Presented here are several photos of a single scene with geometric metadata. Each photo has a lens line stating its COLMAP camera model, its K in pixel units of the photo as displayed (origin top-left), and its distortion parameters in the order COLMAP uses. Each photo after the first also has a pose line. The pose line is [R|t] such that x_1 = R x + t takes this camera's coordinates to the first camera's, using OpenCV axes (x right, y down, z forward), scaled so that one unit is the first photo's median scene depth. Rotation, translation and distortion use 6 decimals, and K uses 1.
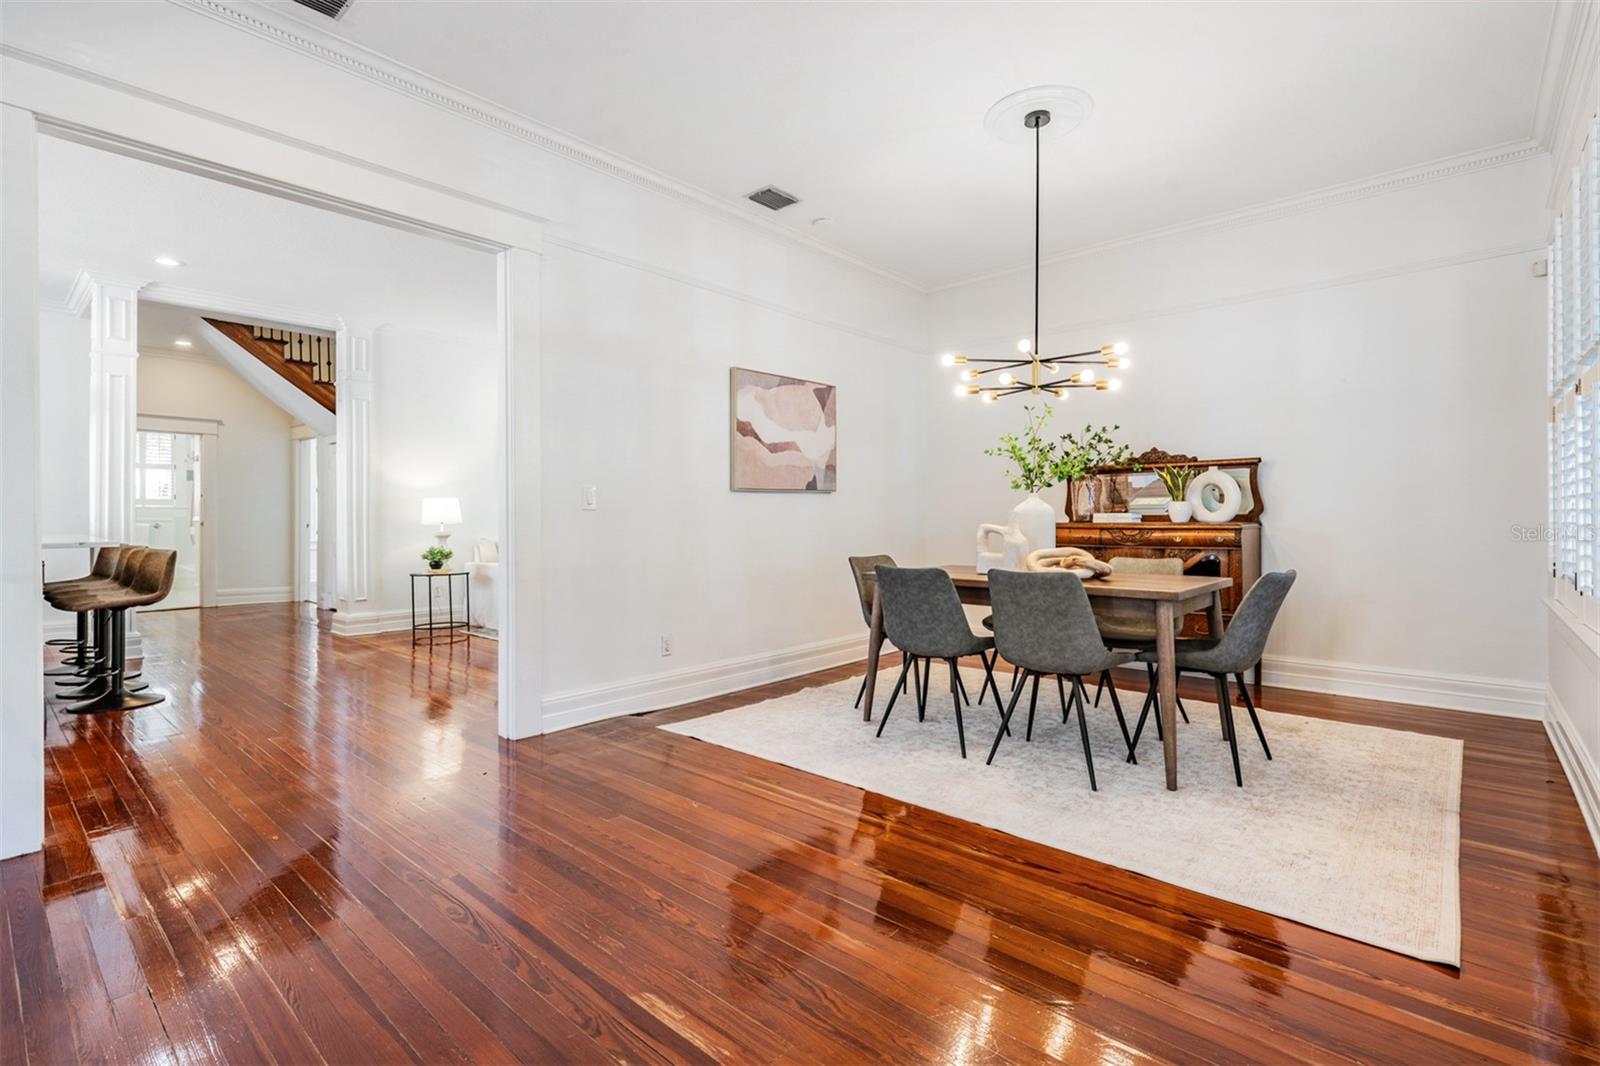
lens RADIAL K [[749.0, 0, 797.6], [0, 749.0, 519.2], [0, 0, 1]] dist [-0.000349, 0.000003]
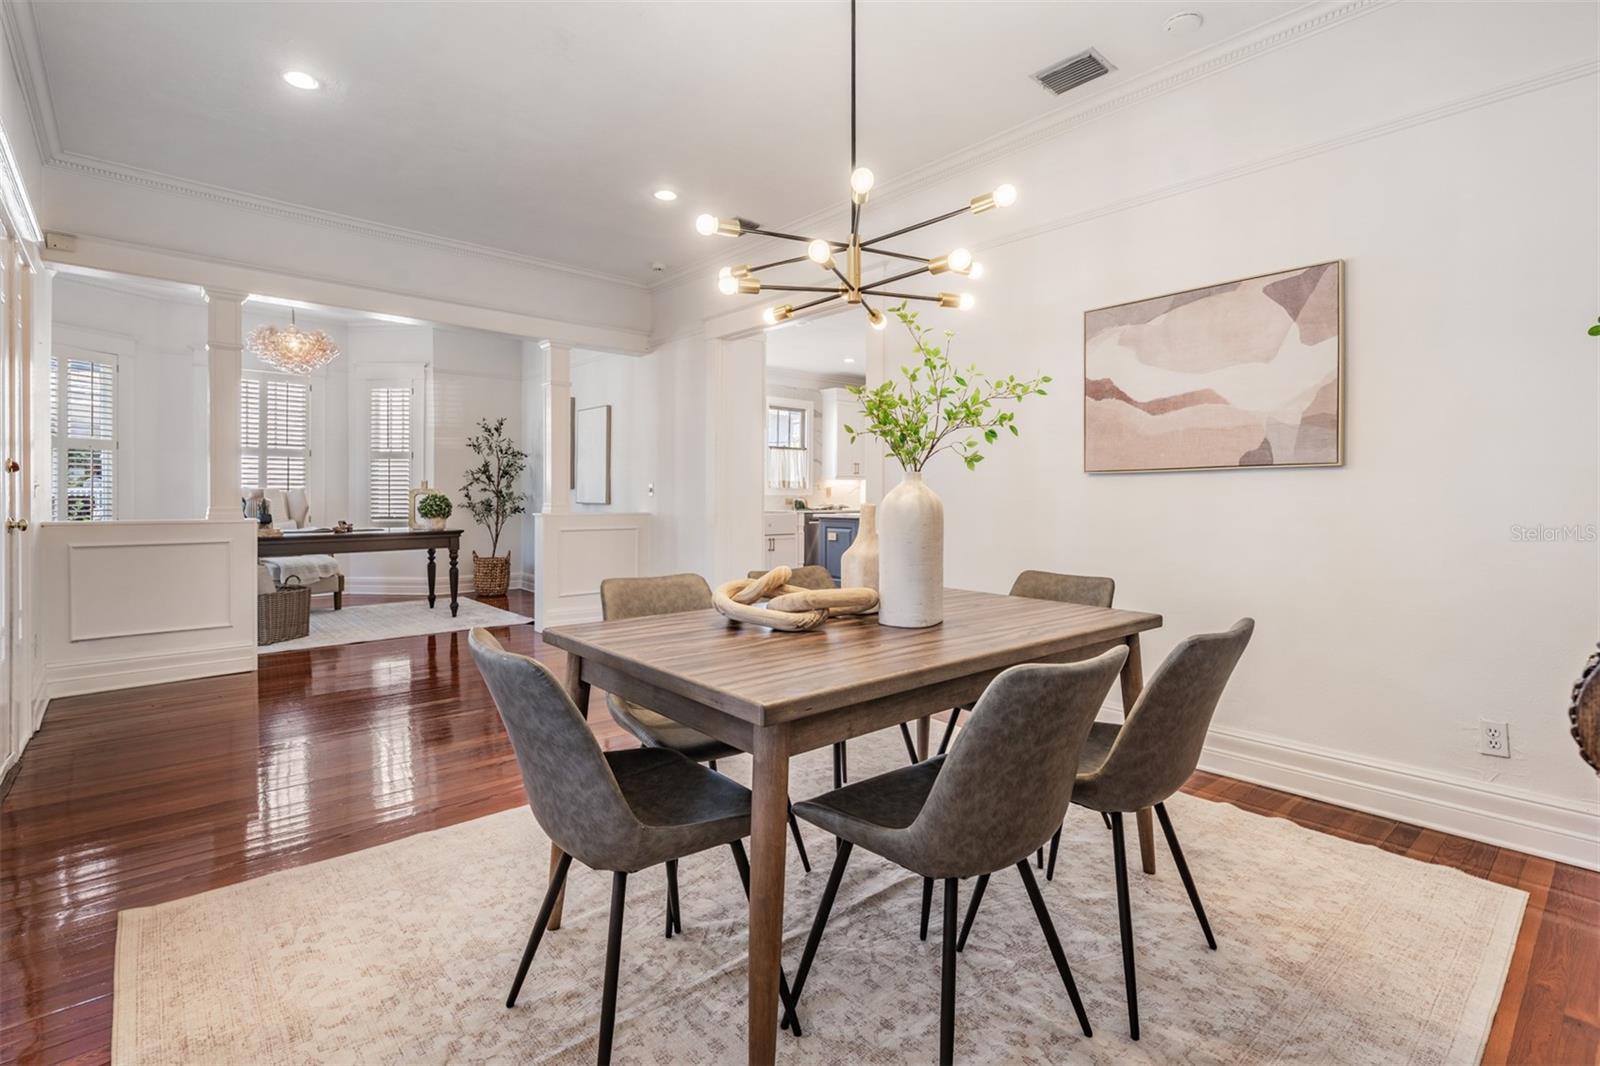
lens RADIAL K [[747.6, 0, 801.1], [0, 747.6, 498.7], [0, 0, 1]] dist [0.000660, 0.000058]
pose [[-0.120094, 0.004897, -0.992750, 0.673180], [-0.007991, 0.999951, 0.005899, -0.014805], [0.992730, 0.008642, -0.120049, 0.772142]]
